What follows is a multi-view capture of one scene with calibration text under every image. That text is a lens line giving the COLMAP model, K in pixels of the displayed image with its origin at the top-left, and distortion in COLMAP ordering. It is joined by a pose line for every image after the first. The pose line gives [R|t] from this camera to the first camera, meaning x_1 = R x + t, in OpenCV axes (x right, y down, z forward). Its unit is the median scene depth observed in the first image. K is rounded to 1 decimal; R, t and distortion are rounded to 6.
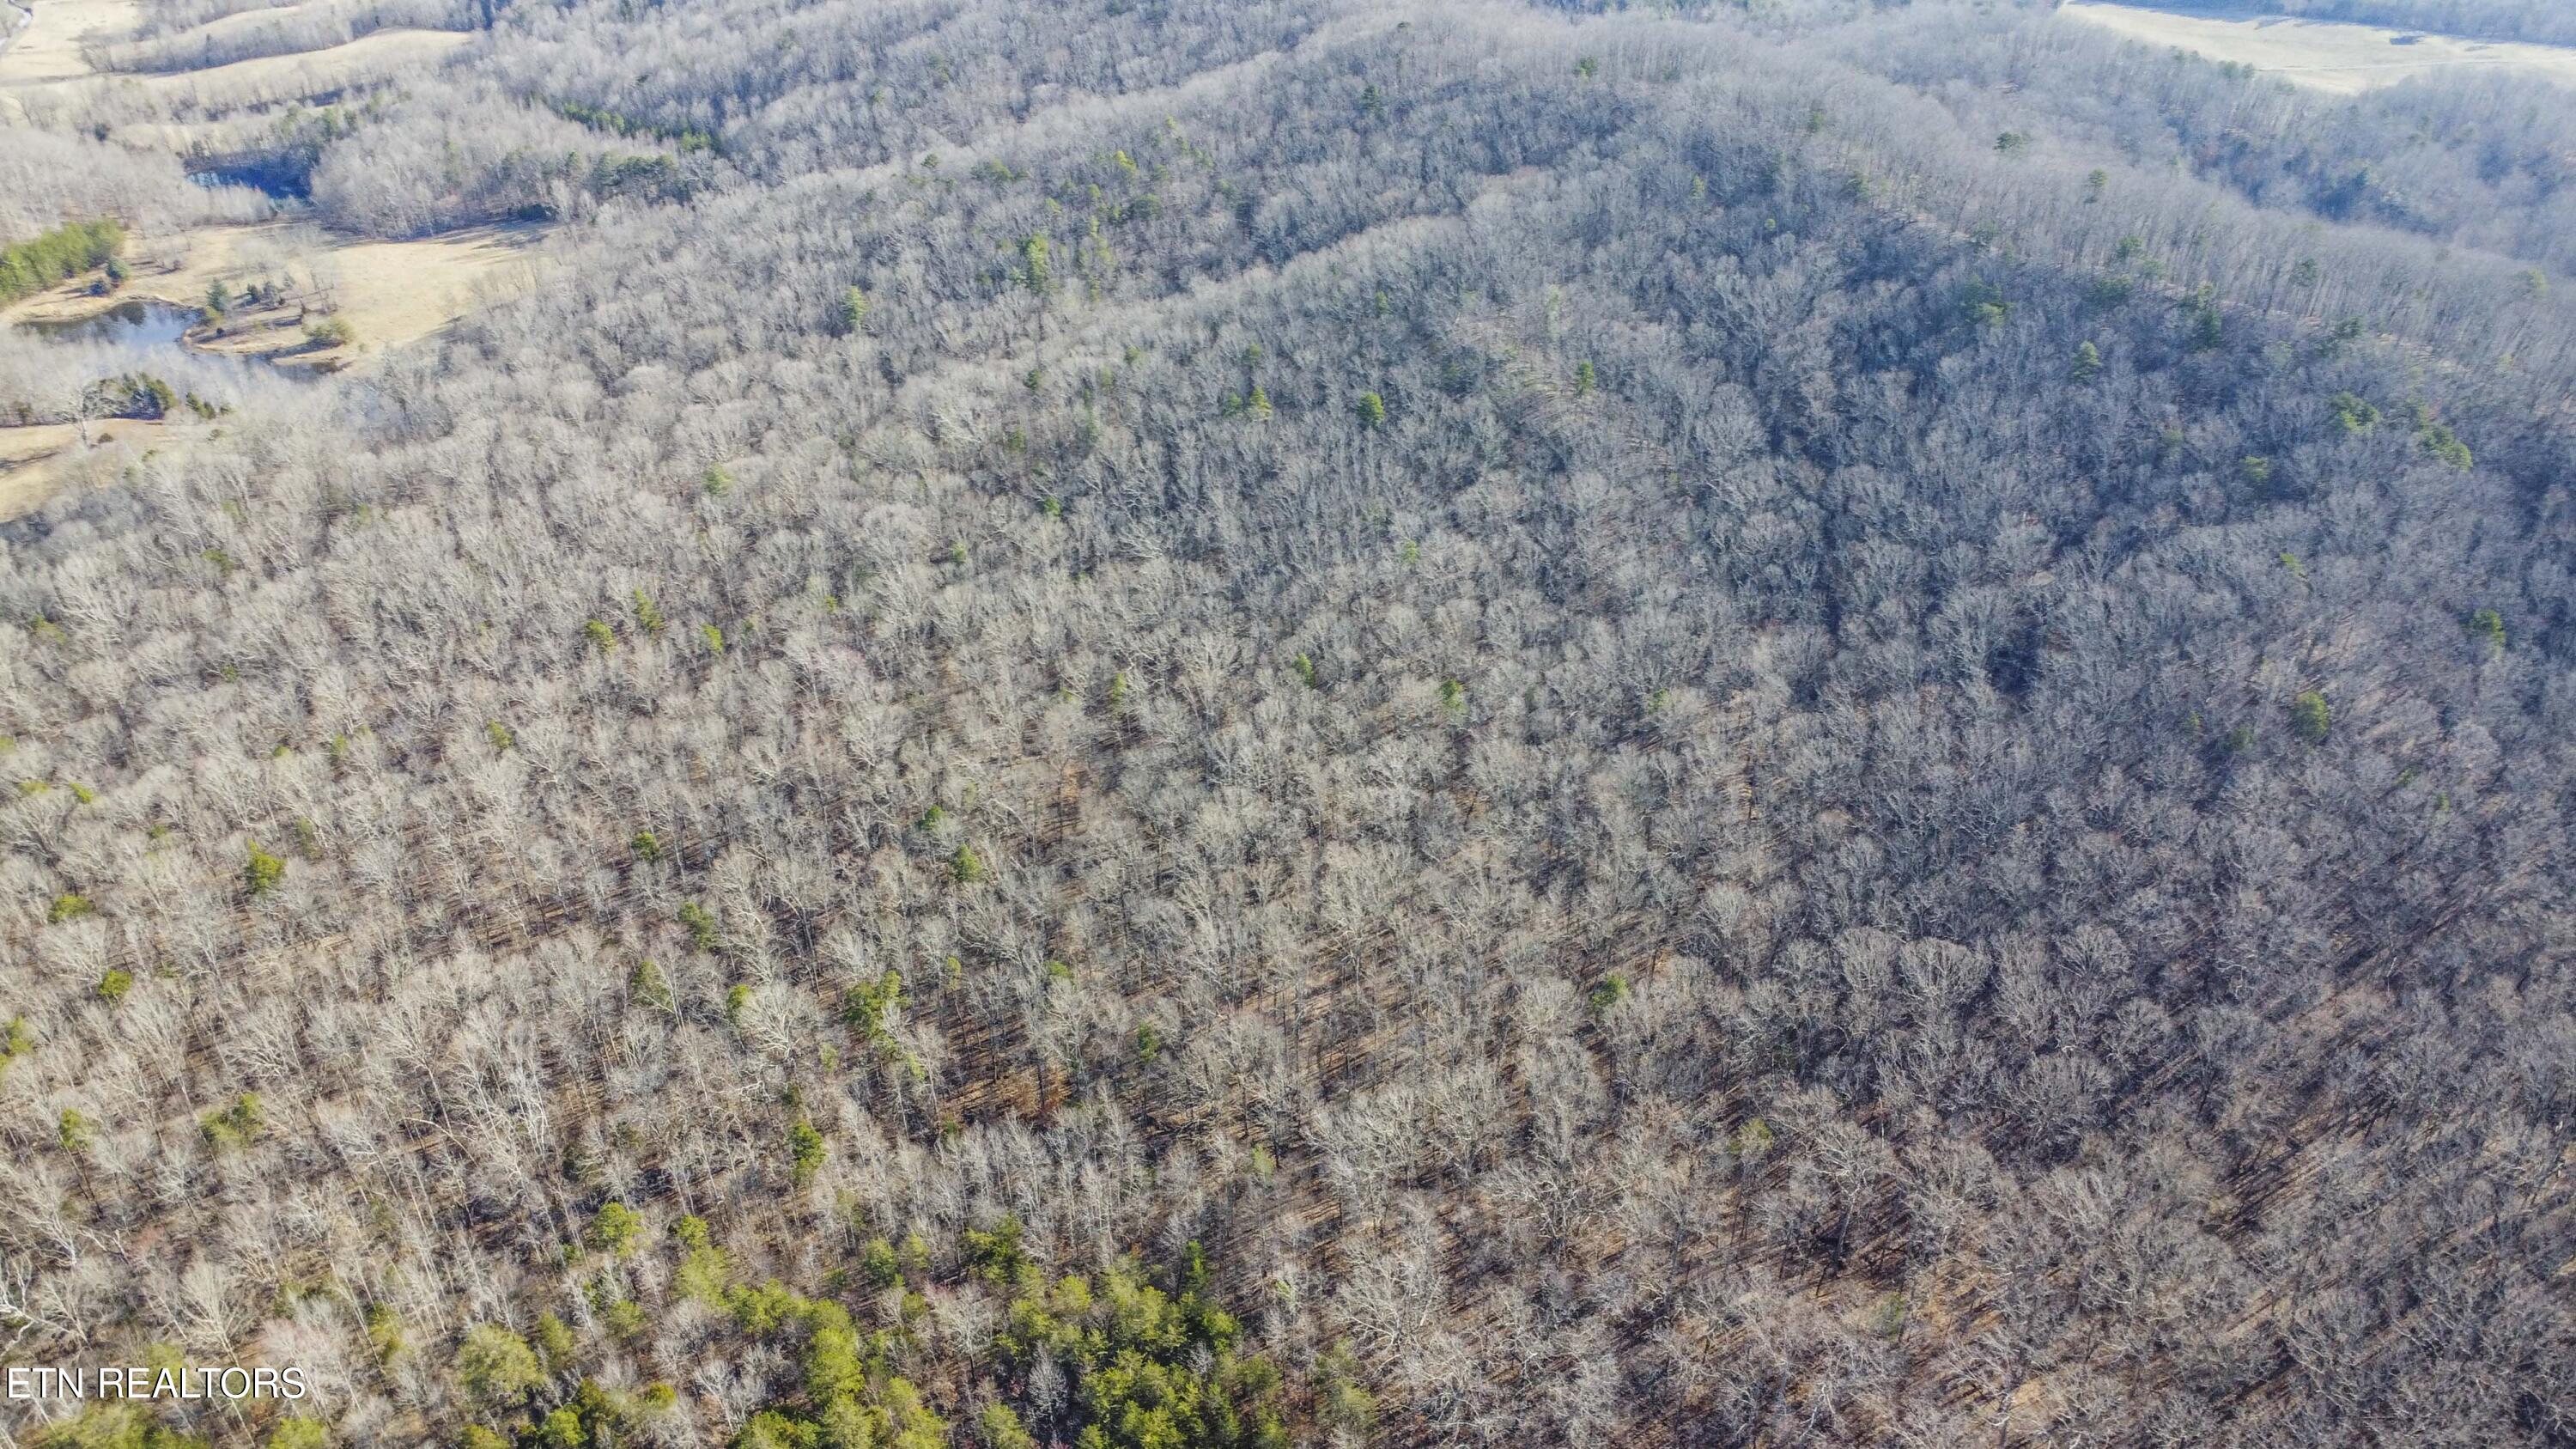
lens RADIAL K [[1903.1, 0, 1285.8], [0, 1903.1, 724.0], [0, 0, 1]] dist [-0.137535, 0.199432]
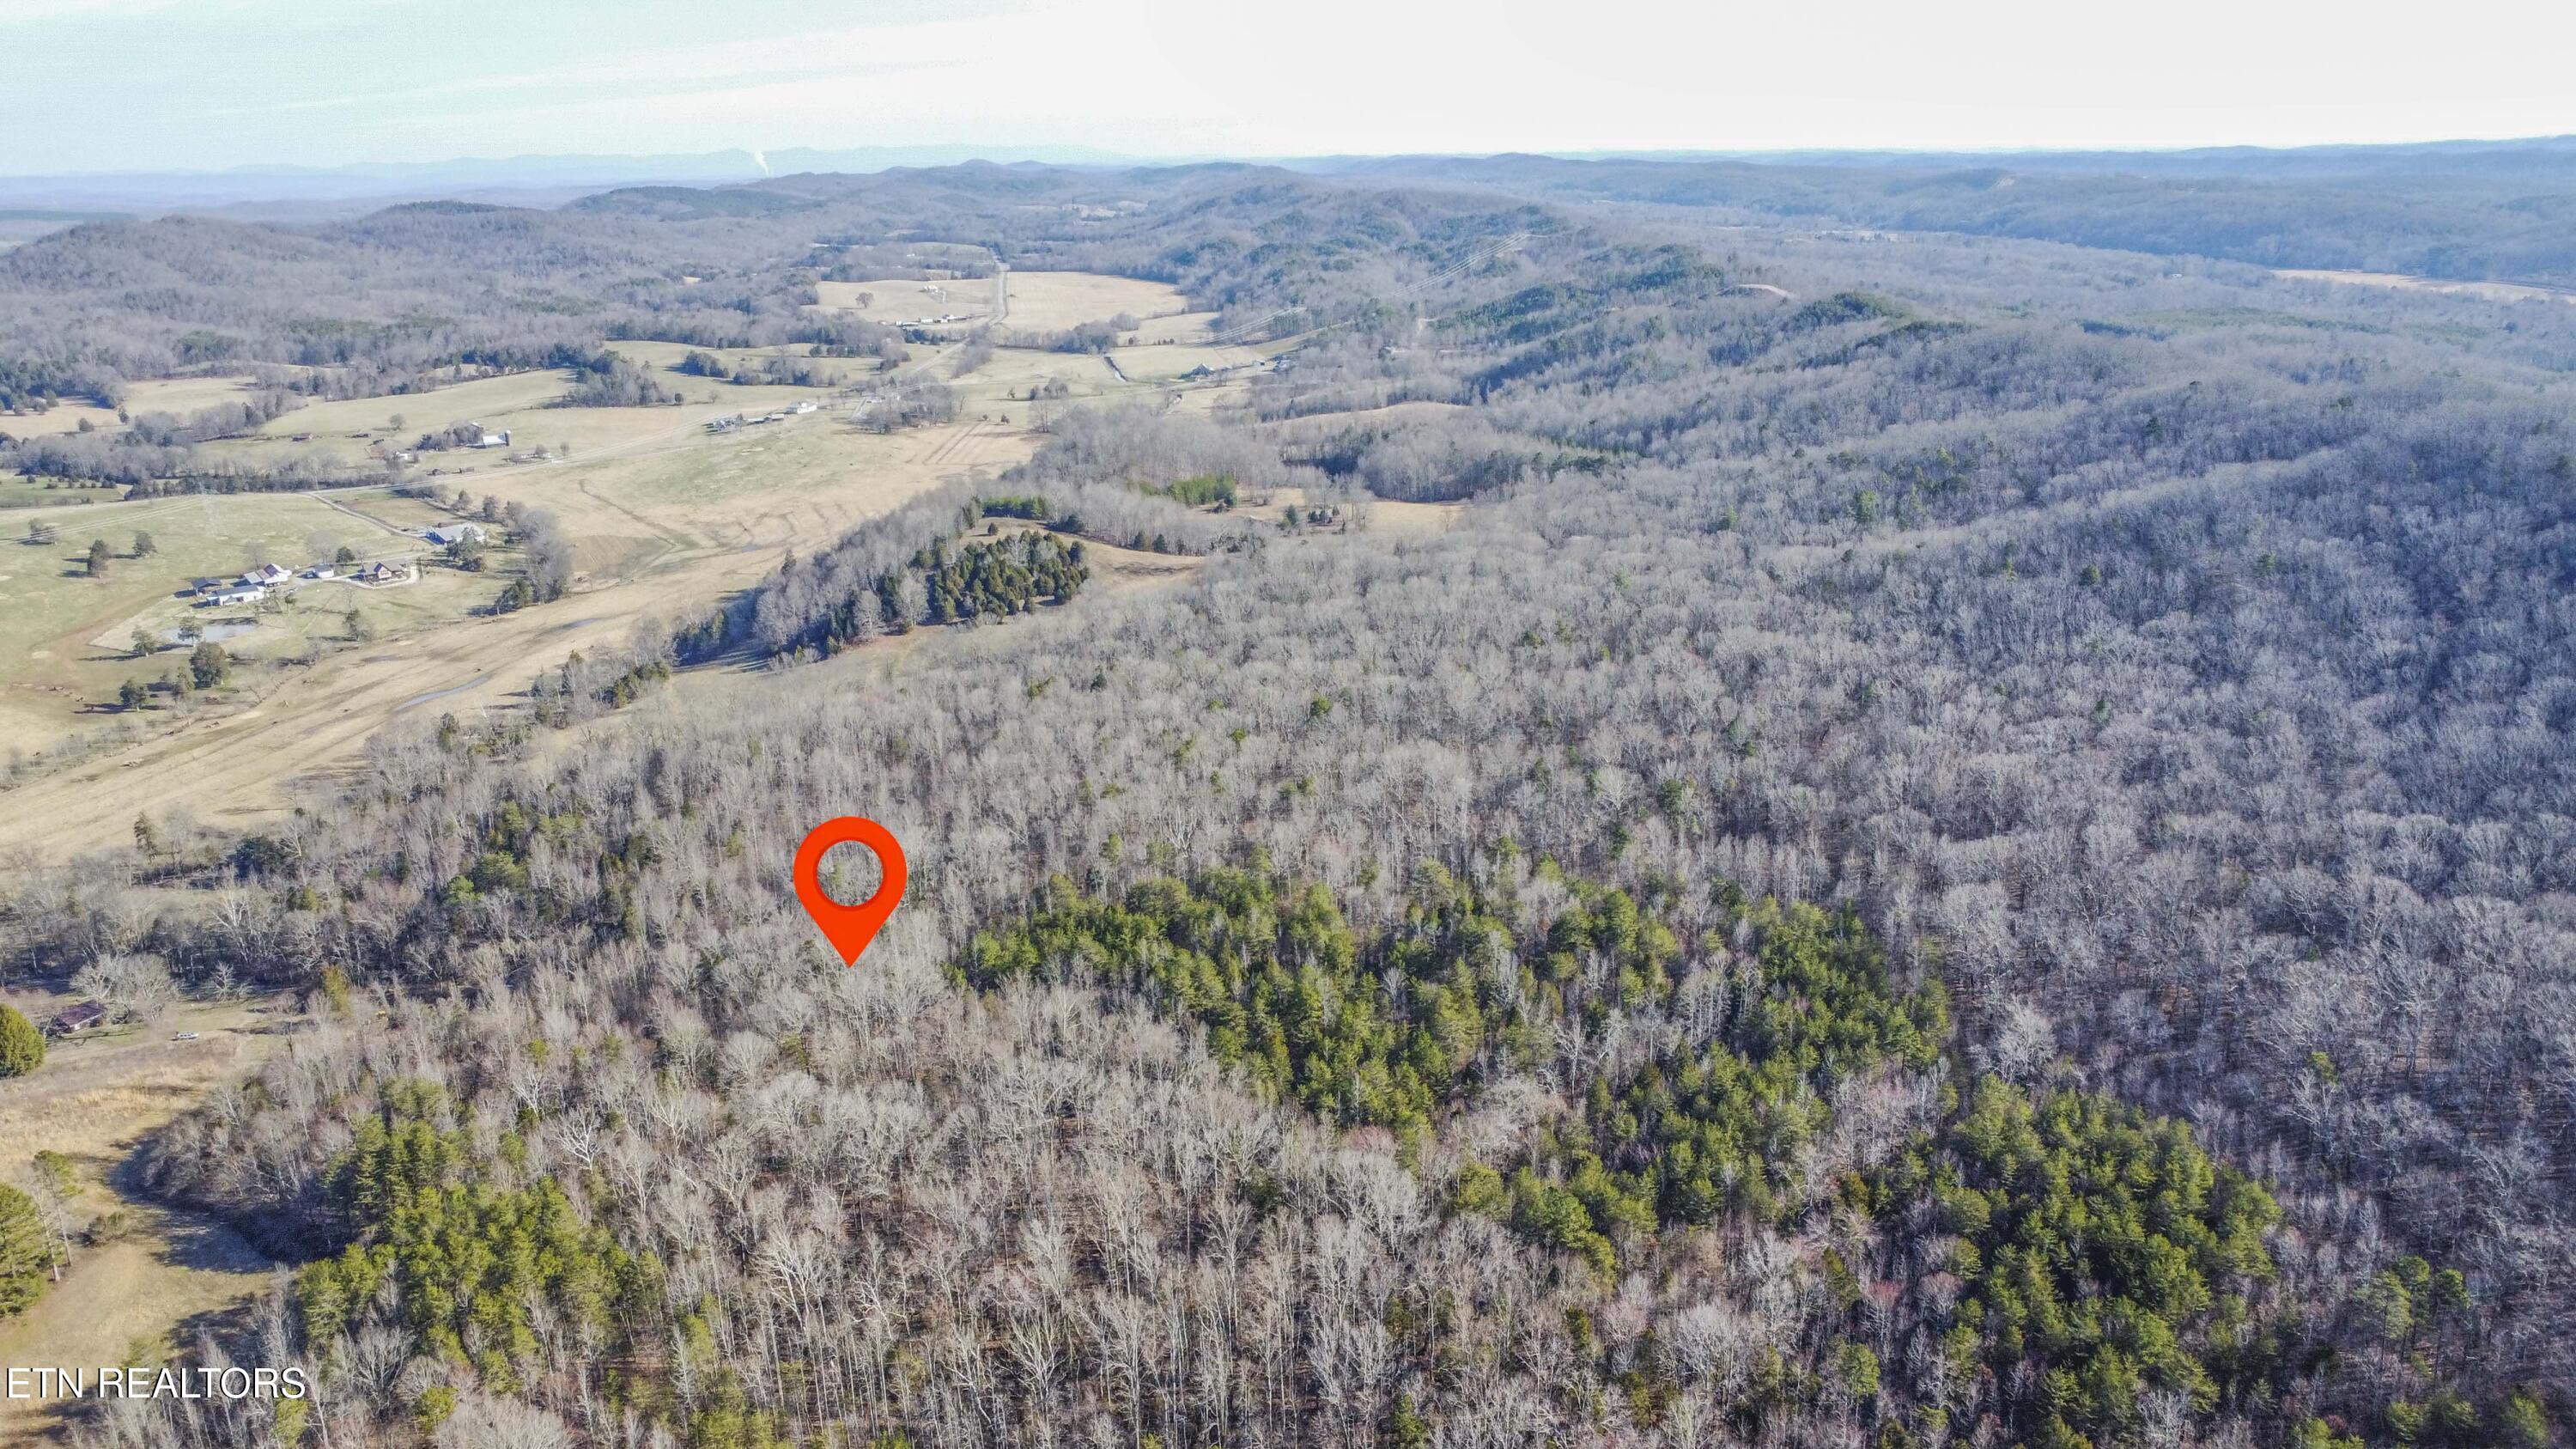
lens RADIAL K [[1903.1, 0, 1290.5], [0, 1903.1, 729.9], [0, 0, 1]] dist [-0.137535, 0.199432]
pose [[0.896617, 0.113510, -0.428011, 0.118767], [-0.221686, 0.951799, -0.211978, 0.364645], [0.383319, 0.284947, 0.878562, -0.384080]]
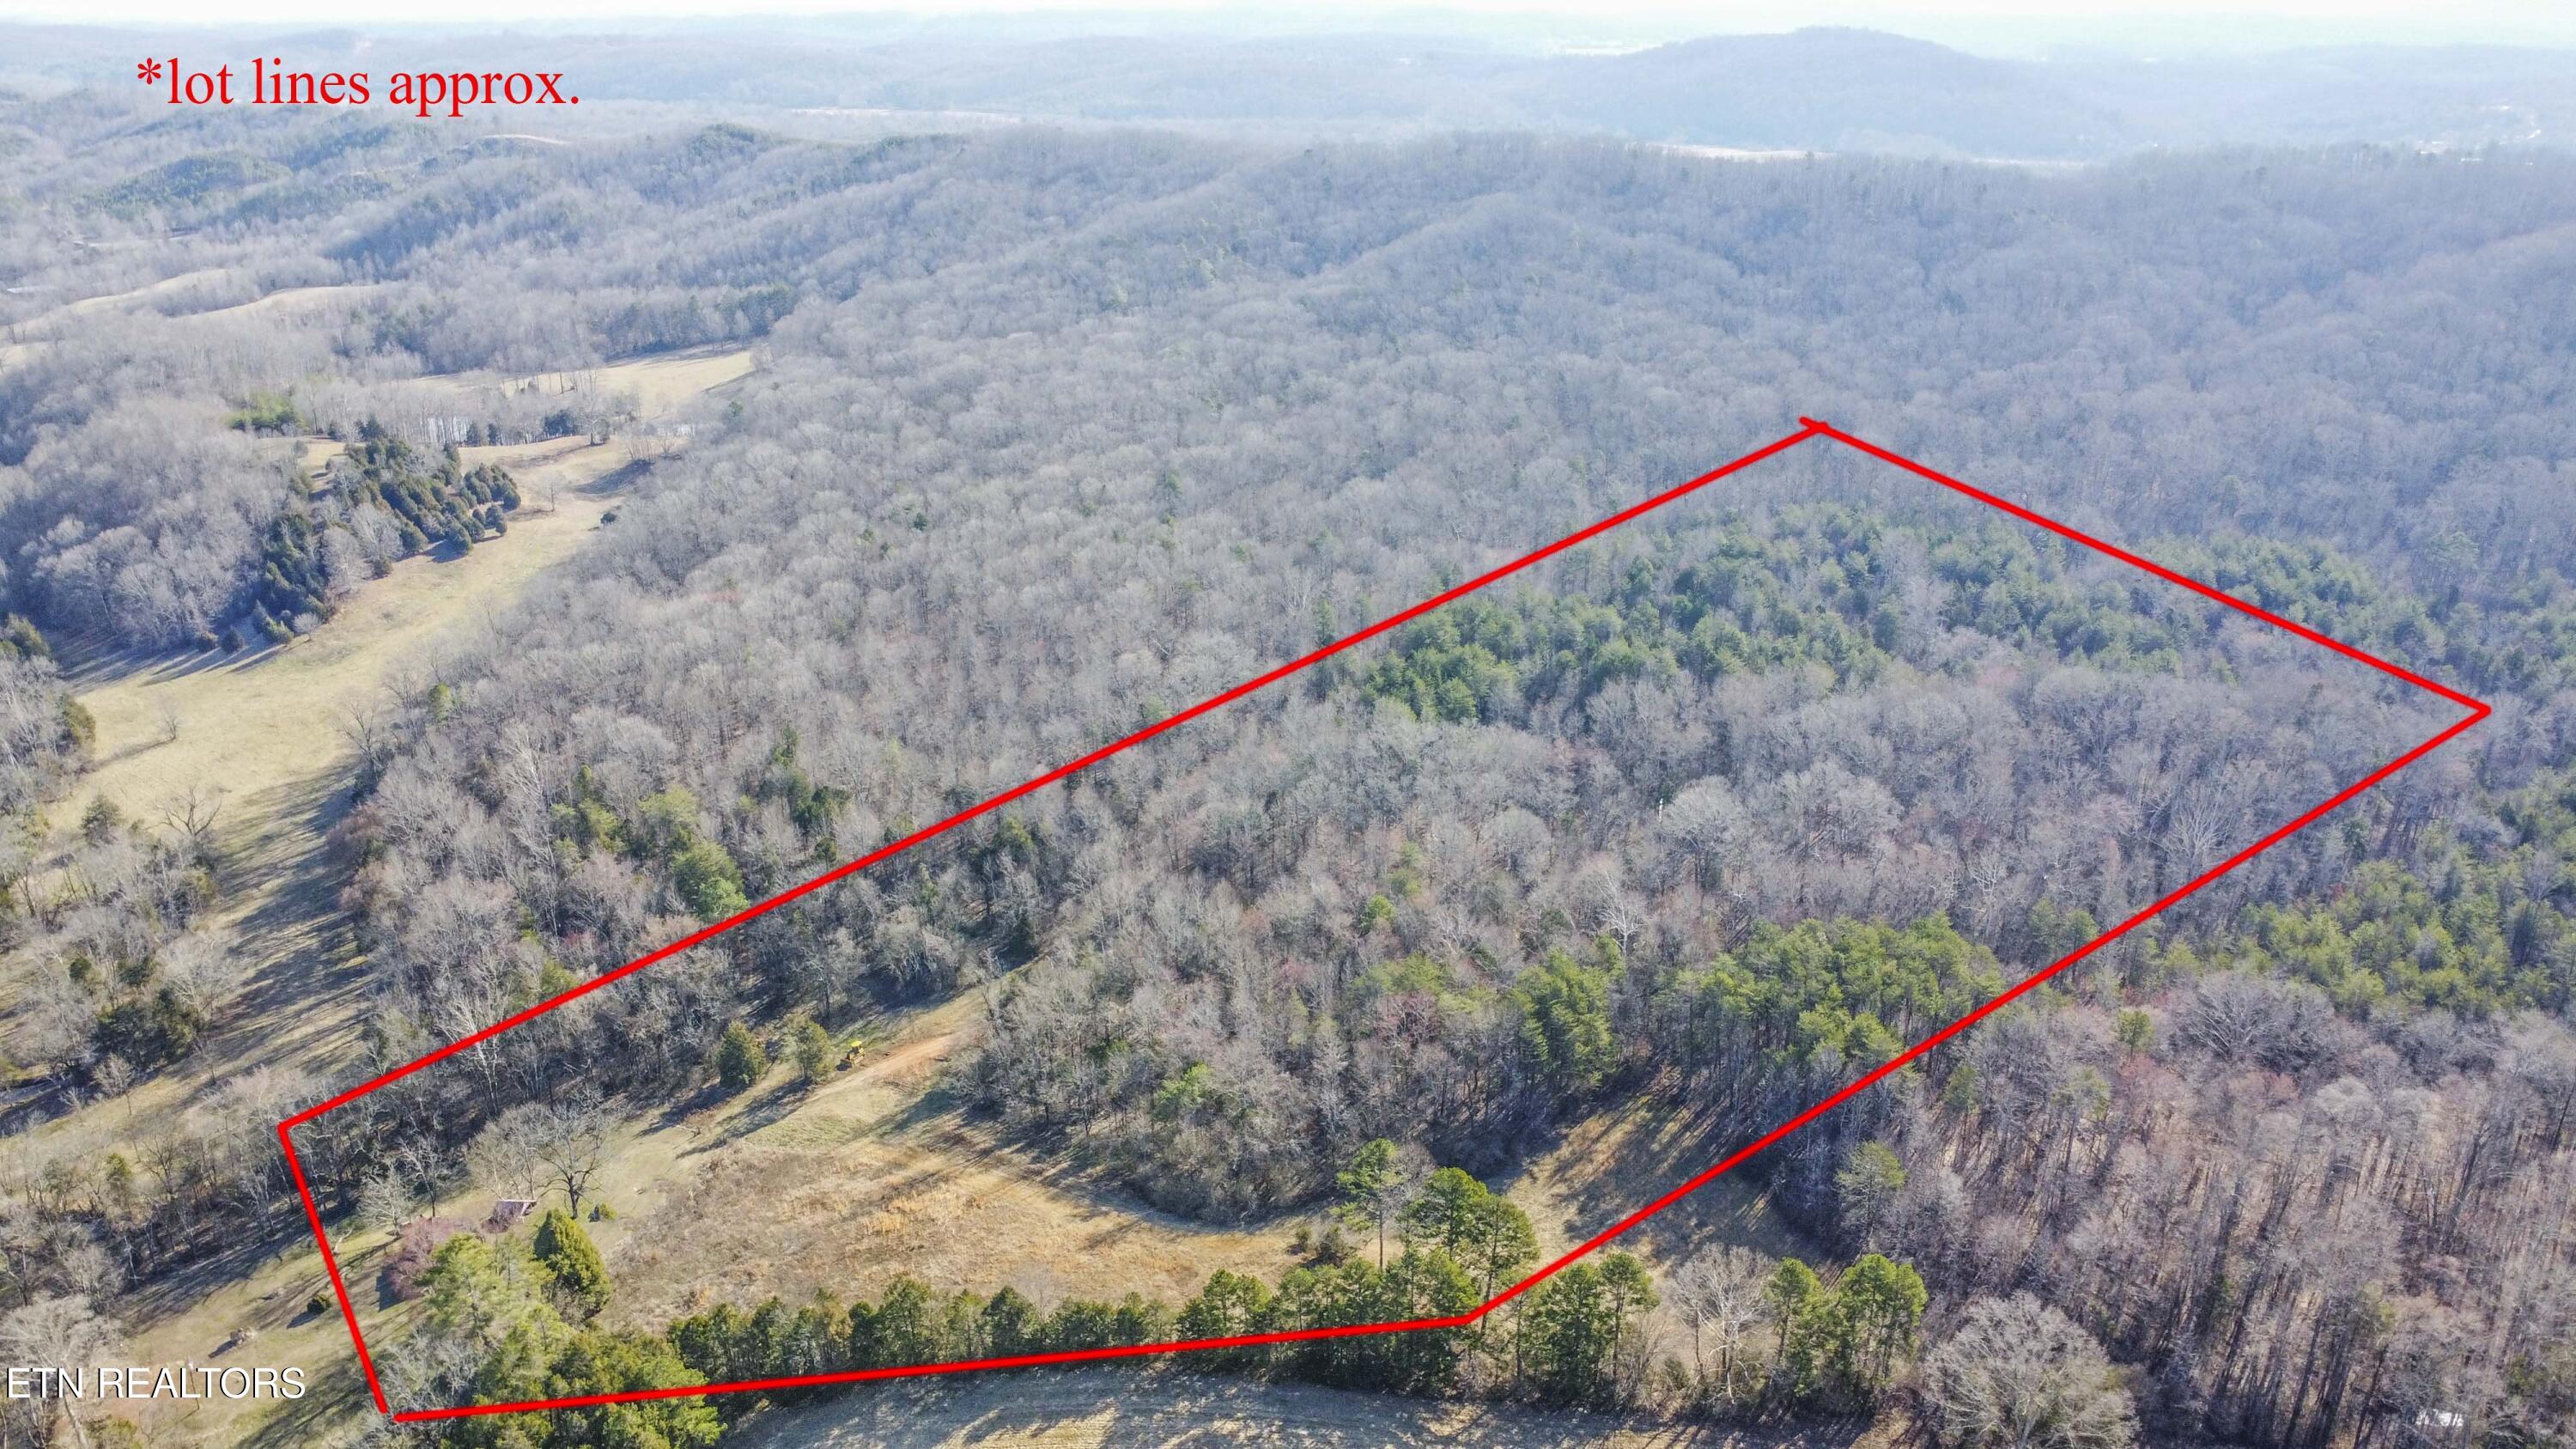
lens RADIAL K [[1903.1, 0, 1292.3], [0, 1903.1, 728.8], [0, 0, 1]] dist [-0.137535, 0.199432]
pose [[0.913542, -0.162538, 0.372858, -0.874234], [0.231643, 0.961408, -0.148448, 0.437691], [-0.334340, 0.221983, 0.915937, -0.409107]]
